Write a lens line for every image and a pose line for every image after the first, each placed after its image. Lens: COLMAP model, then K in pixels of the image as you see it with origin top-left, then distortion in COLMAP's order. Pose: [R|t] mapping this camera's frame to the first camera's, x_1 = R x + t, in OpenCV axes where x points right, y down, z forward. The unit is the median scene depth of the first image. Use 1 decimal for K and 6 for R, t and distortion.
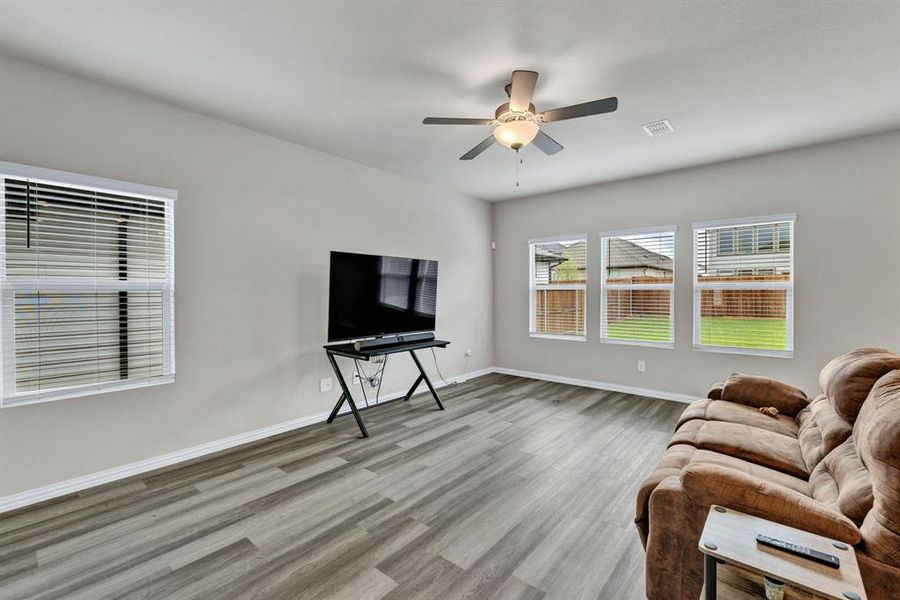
lens RADIAL K [[391.3, 0, 447.7], [0, 391.3, 294.1], [0, 0, 1]] dist [-0.003259, -0.000042]
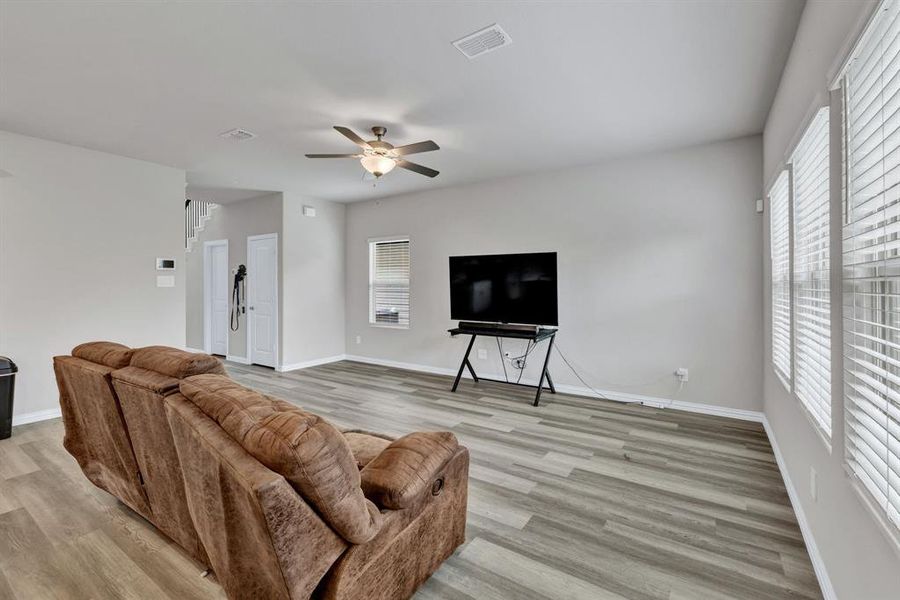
lens RADIAL K [[391.3, 0, 448.0], [0, 391.3, 282.7], [0, 0, 1]] dist [-0.003259, -0.000042]
pose [[0.114941, -0.000988, -0.993372, 0.949389], [-0.005336, 0.999984, -0.001612, -0.008363], [0.993358, 0.005486, 0.114934, 0.689261]]
